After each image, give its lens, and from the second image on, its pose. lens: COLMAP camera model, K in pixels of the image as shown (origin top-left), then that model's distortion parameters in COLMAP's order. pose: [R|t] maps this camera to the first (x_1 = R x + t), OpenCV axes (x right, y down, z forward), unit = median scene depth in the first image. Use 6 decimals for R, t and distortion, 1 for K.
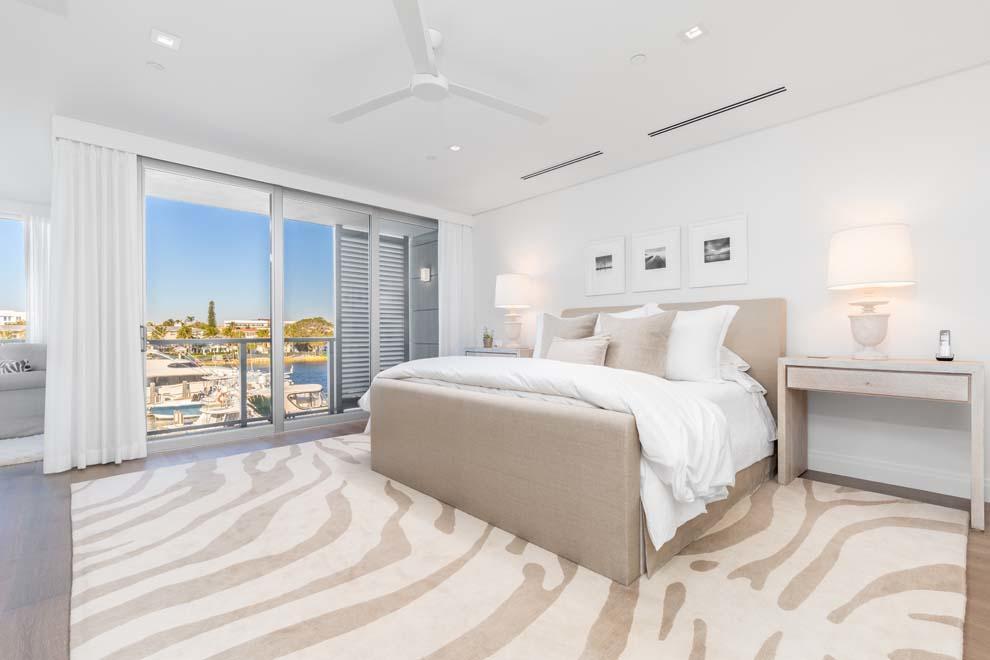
lens RADIAL K [[451.9, 0, 495.7], [0, 451.9, 330.9], [0, 0, 1]] dist [0.005599, 0.000193]
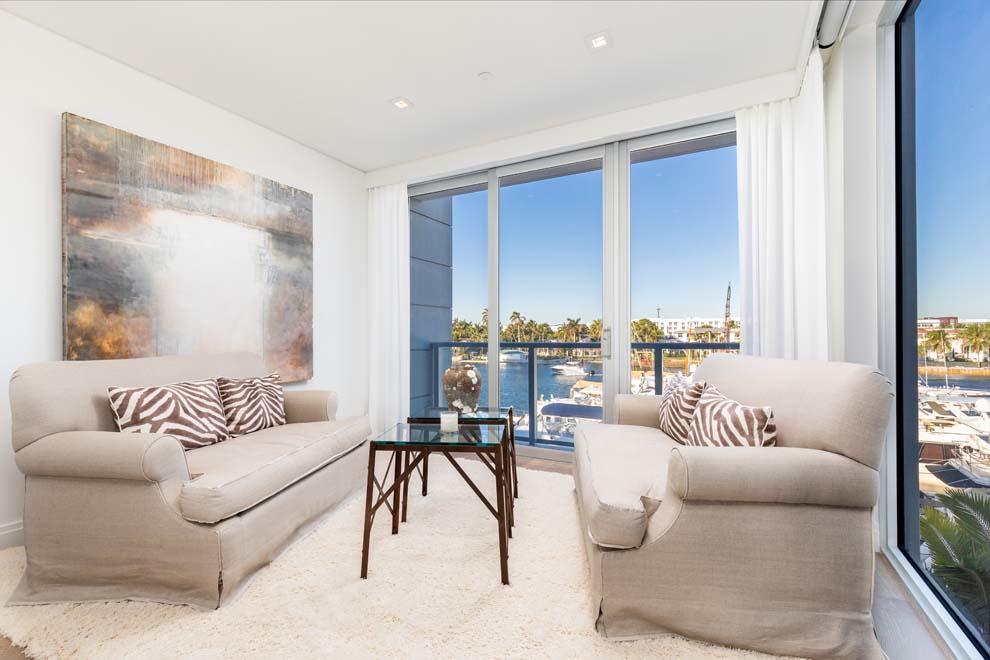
lens RADIAL K [[451.9, 0, 495.0], [0, 451.9, 332.4], [0, 0, 1]] dist [0.005599, 0.000193]
pose [[0.326509, -0.003662, -0.945187, -0.761815], [0.002684, 0.999992, -0.002947, 0.003364], [0.945190, -0.001575, 0.326516, 0.676496]]
